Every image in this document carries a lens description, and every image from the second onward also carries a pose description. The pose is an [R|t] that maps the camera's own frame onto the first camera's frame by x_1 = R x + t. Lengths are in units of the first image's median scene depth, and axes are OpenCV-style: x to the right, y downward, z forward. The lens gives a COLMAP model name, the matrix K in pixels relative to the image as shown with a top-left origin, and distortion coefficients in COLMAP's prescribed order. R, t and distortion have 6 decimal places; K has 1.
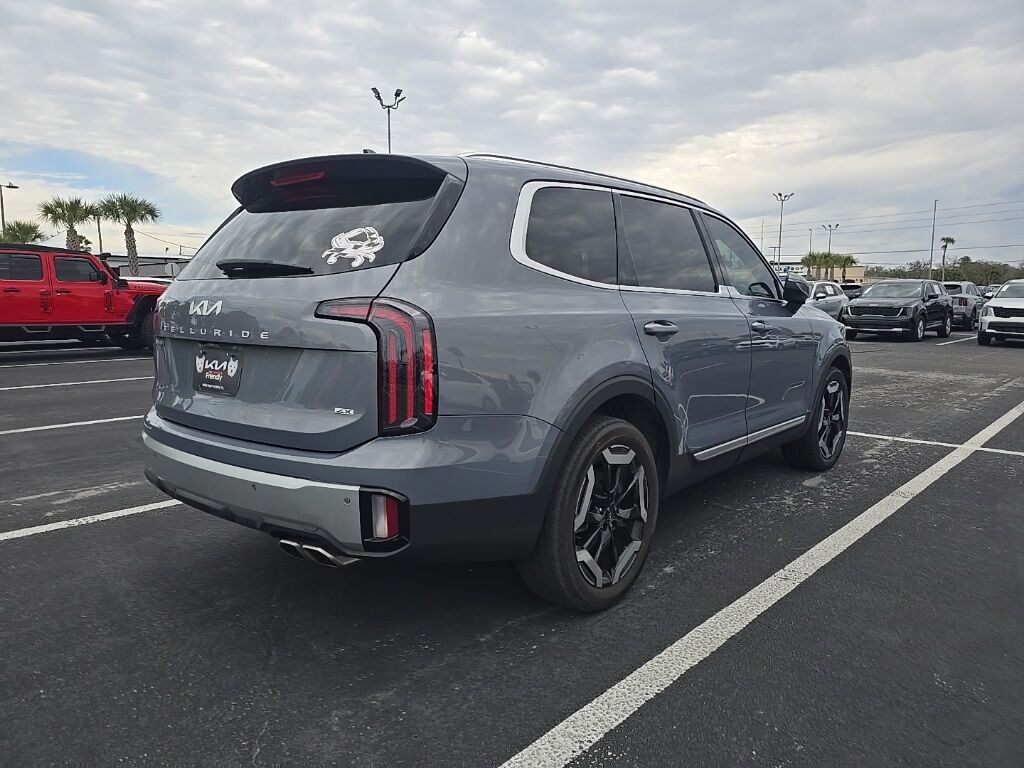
lens RADIAL K [[721.8, 0, 514.6], [0, 721.8, 385.1], [0, 0, 1]] dist [0.000698, -0.002859]
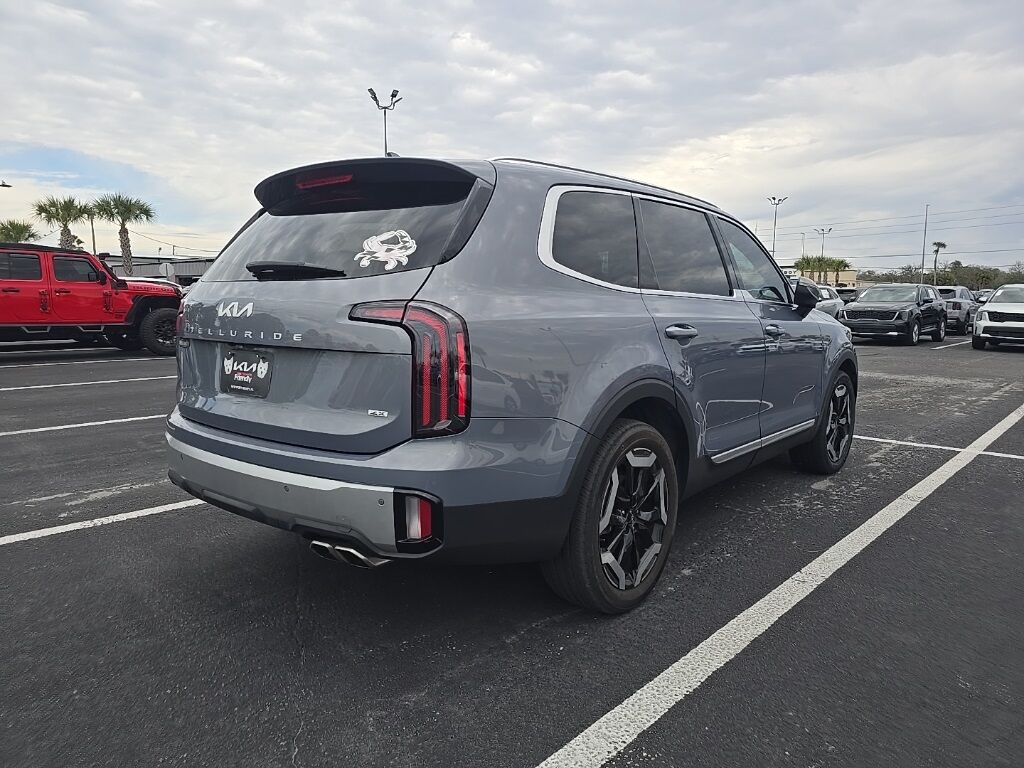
lens RADIAL K [[721.8, 0, 514.6], [0, 721.8, 385.1], [0, 0, 1]] dist [0.000698, -0.002859]
pose [[0.999961, 0.004394, 0.007719, -0.039613], [-0.004373, 0.999986, -0.002818, -0.000823], [-0.007732, 0.002784, 0.999966, -0.005332]]
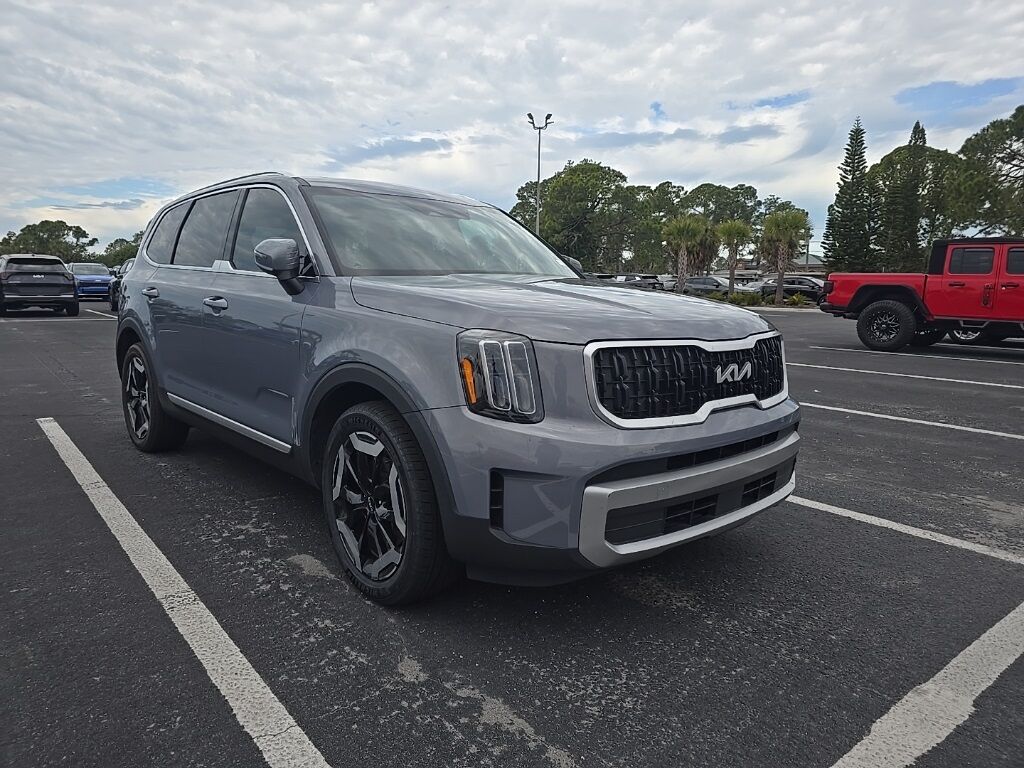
lens RADIAL K [[721.8, 0, 514.6], [0, 721.8, 385.1], [0, 0, 1]] dist [0.000698, -0.002859]
pose [[-0.170618, 0.131226, -0.976560, 1.745313], [-0.133272, 0.978911, 0.154827, -0.257926], [0.976283, 0.156564, -0.149531, 2.203818]]
